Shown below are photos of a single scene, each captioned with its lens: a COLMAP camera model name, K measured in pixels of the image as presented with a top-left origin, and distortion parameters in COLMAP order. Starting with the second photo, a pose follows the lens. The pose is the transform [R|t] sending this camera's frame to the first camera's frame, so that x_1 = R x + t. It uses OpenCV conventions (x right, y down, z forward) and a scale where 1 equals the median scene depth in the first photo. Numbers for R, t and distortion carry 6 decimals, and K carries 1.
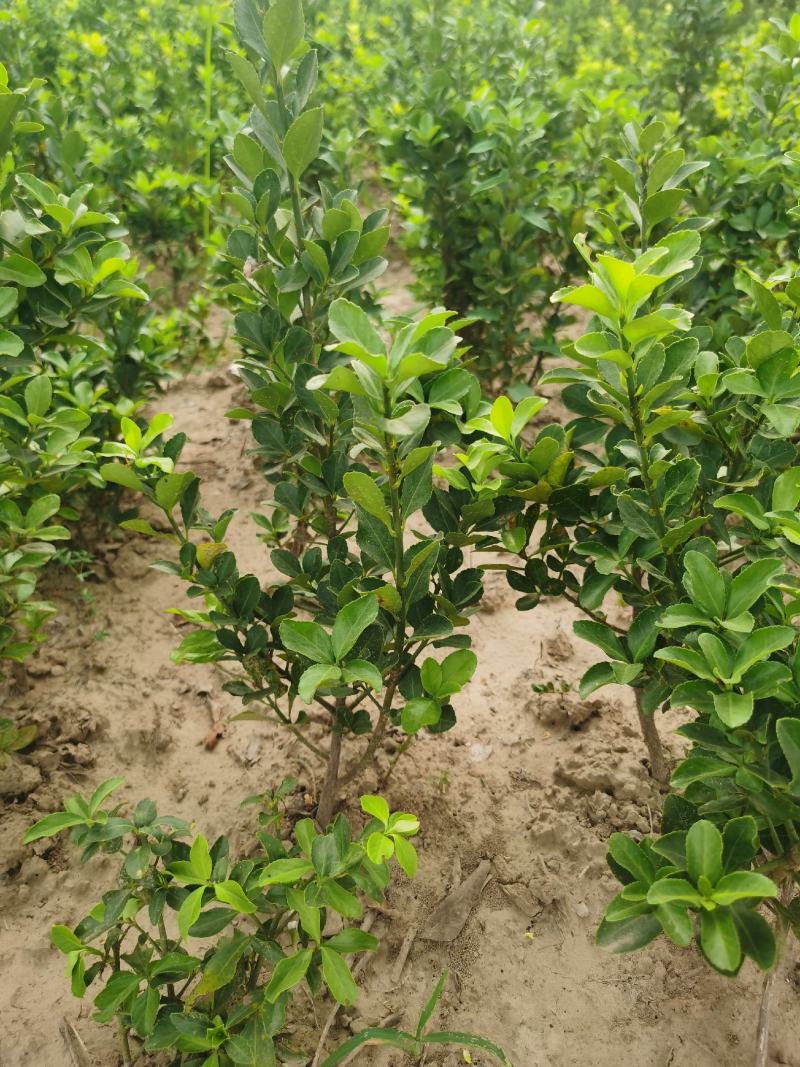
lens RADIAL K [[794.3, 0, 387.2], [0, 794.3, 537.6], [0, 0, 1]] dist [0.047397, -0.130370]
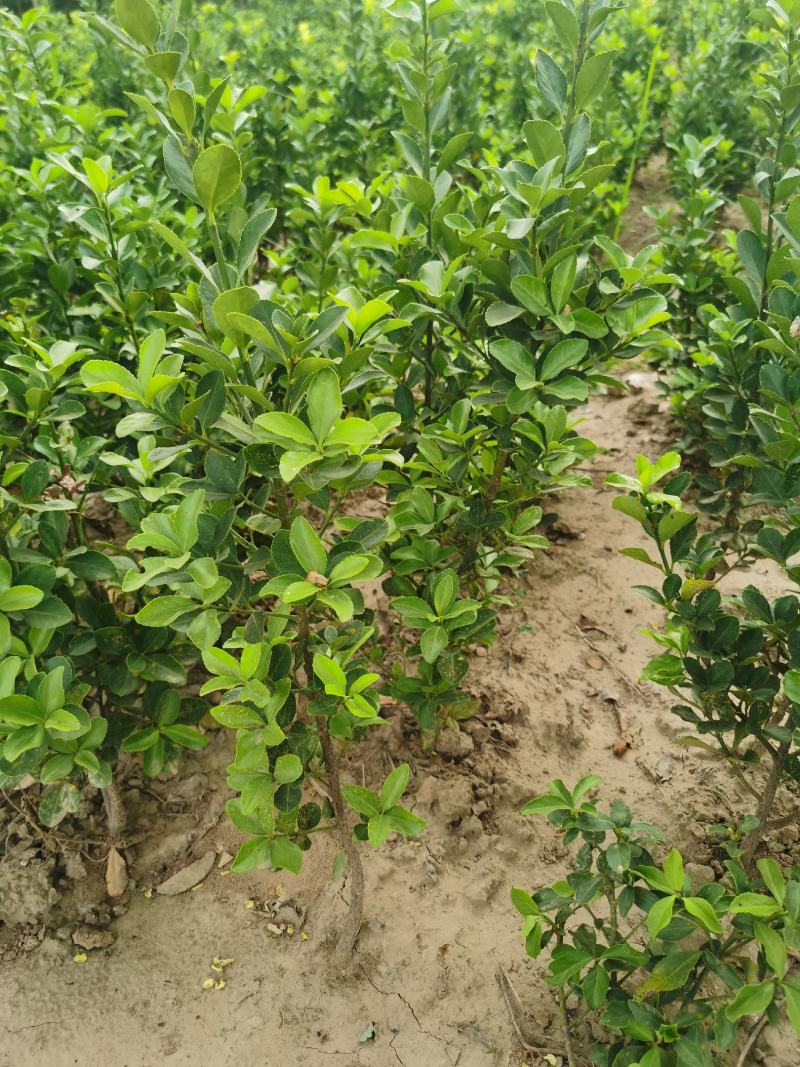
lens RADIAL K [[783.2, 0, 384.8], [0, 783.2, 534.9], [0, 0, 1]] dist [0.003969, -0.052685]
pose [[0.913744, 0.143500, -0.380106, -0.166936], [-0.139411, 0.989489, 0.038427, -0.023741], [0.381625, 0.017878, 0.924144, -0.092109]]
